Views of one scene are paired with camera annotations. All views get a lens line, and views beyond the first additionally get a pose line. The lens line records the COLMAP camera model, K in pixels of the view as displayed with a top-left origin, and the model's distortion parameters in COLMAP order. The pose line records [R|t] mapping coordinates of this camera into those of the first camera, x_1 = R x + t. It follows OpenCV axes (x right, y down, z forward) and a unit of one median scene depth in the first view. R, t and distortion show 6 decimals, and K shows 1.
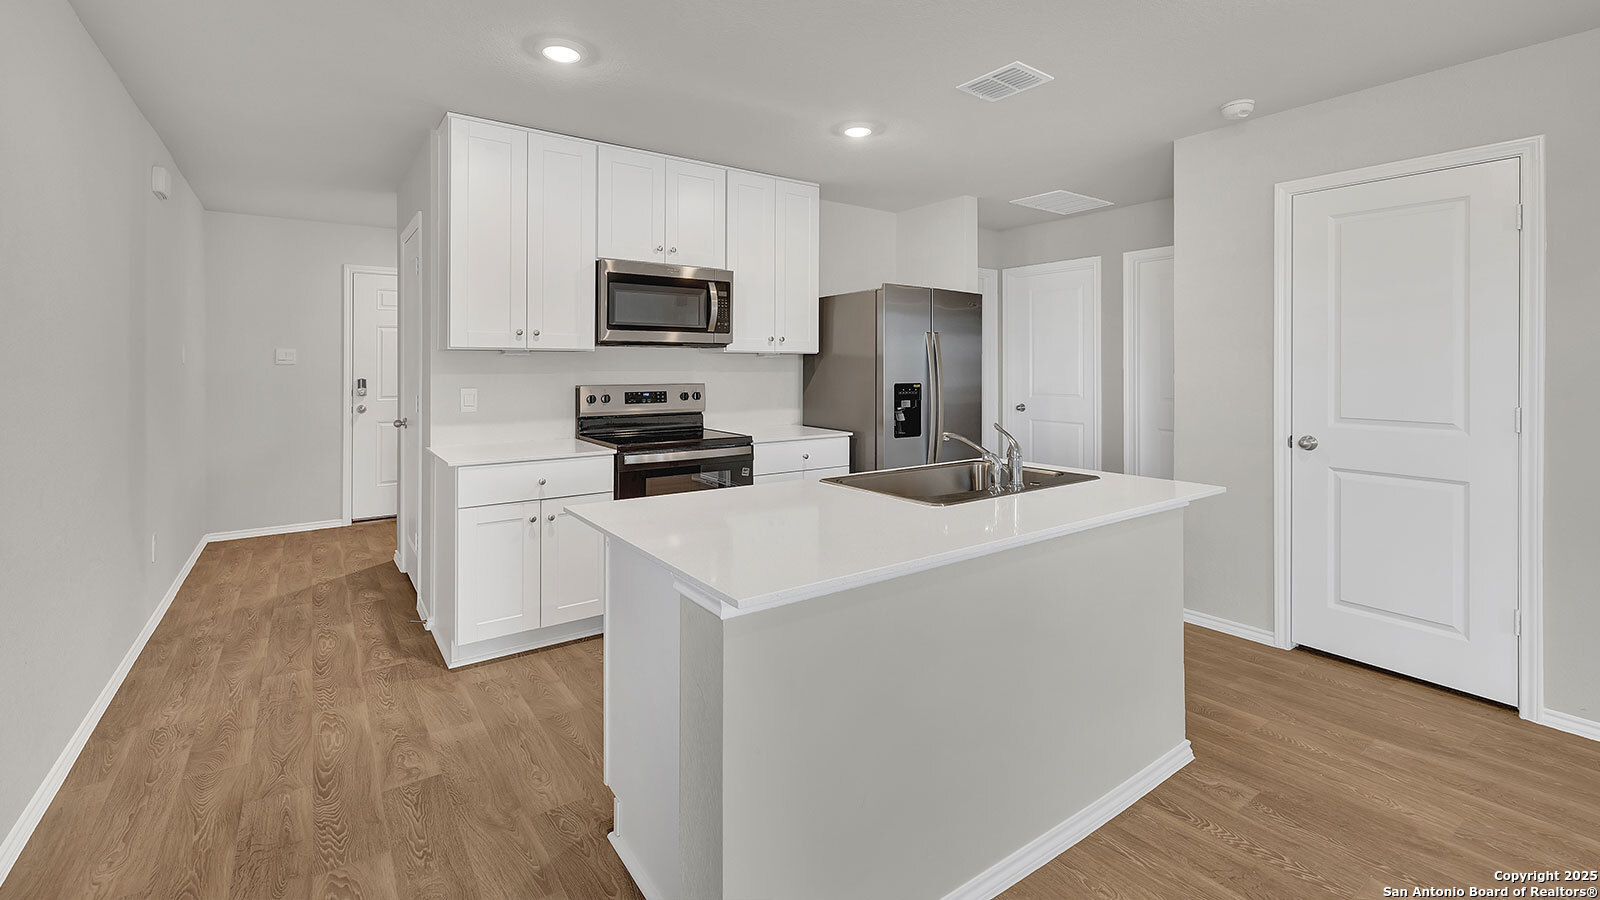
lens RADIAL K [[687.6, 0, 801.1], [0, 687.6, 373.2], [0, 0, 1]] dist [-0.000096, -0.000172]
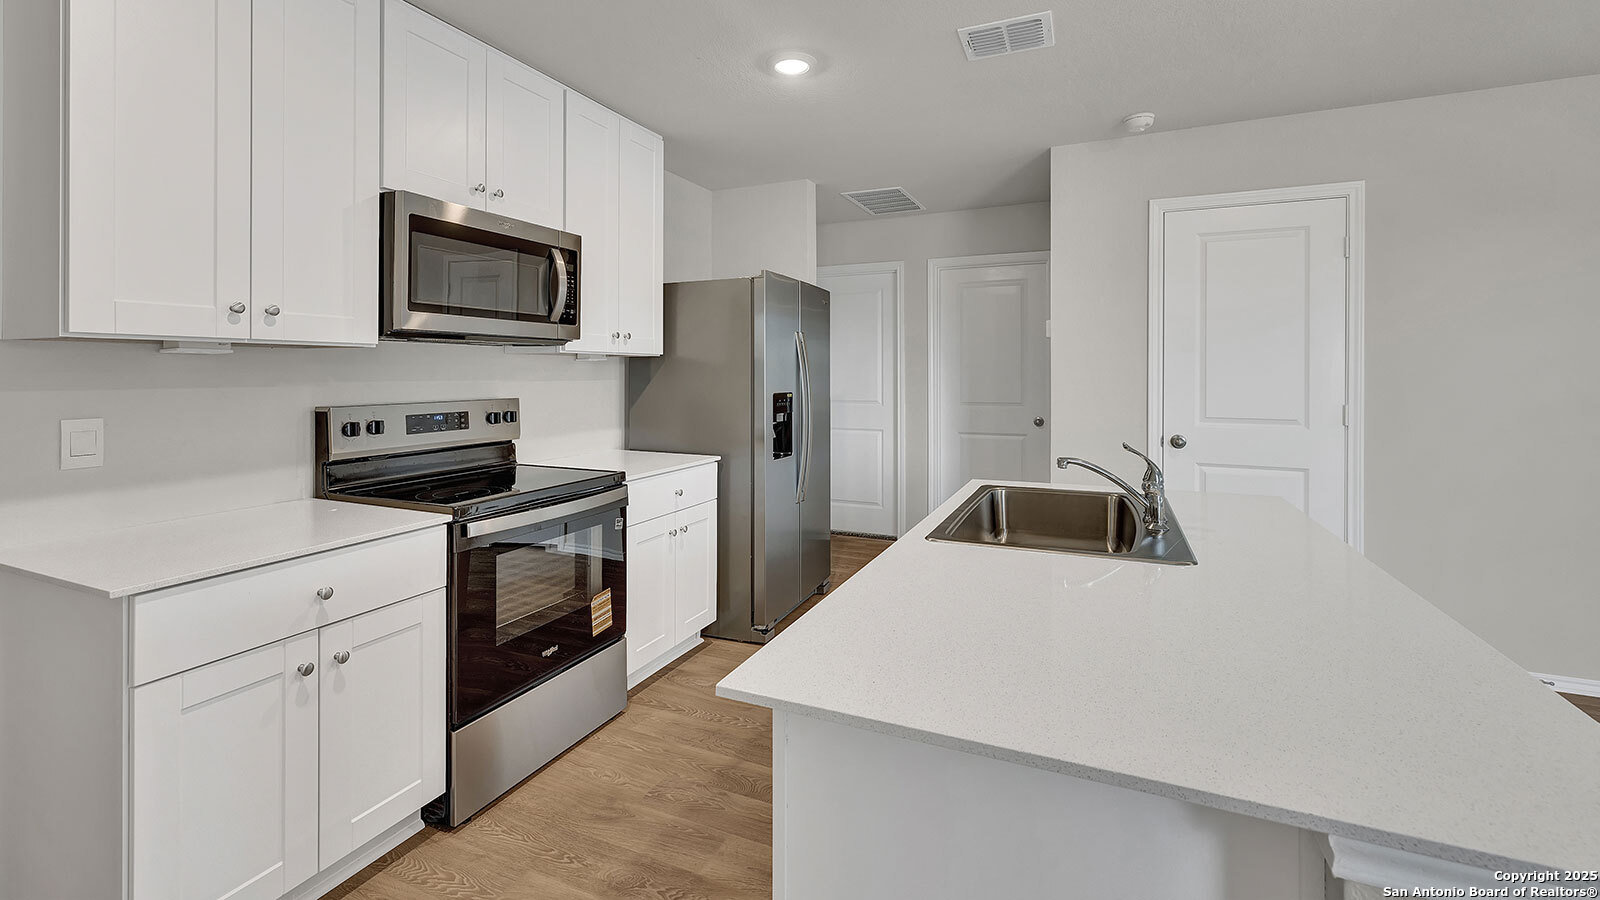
lens RADIAL K [[687.6, 0, 801.1], [0, 687.6, 373.2], [0, 0, 1]] dist [-0.000096, -0.000172]
pose [[0.866035, -0.003061, 0.499974, -0.260183], [0.007753, 0.999943, -0.007307, -0.002621], [-0.499923, 0.010204, 0.866010, 0.292181]]
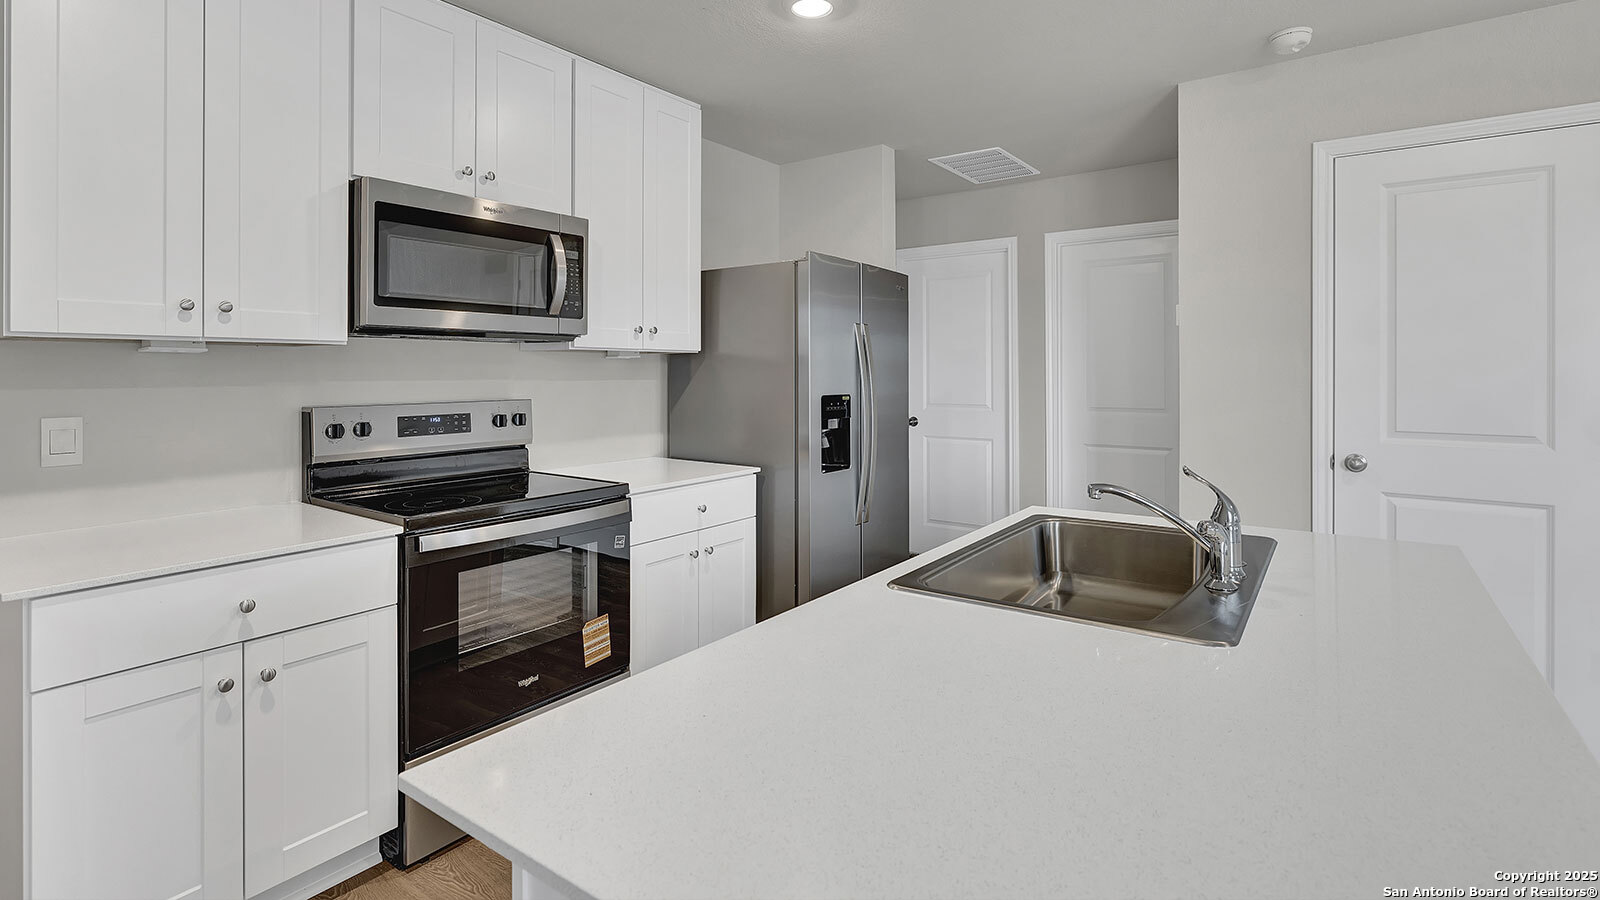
lens RADIAL K [[763.9, 0, 799.8], [0, 763.9, 373.2], [0, 0, 1]] dist [-0.004810, 0.000084]
pose [[0.949622, -0.003809, 0.313376, -0.136946], [0.006480, 0.999951, -0.007484, -0.002042], [-0.313332, 0.009138, 0.949600, 0.285850]]
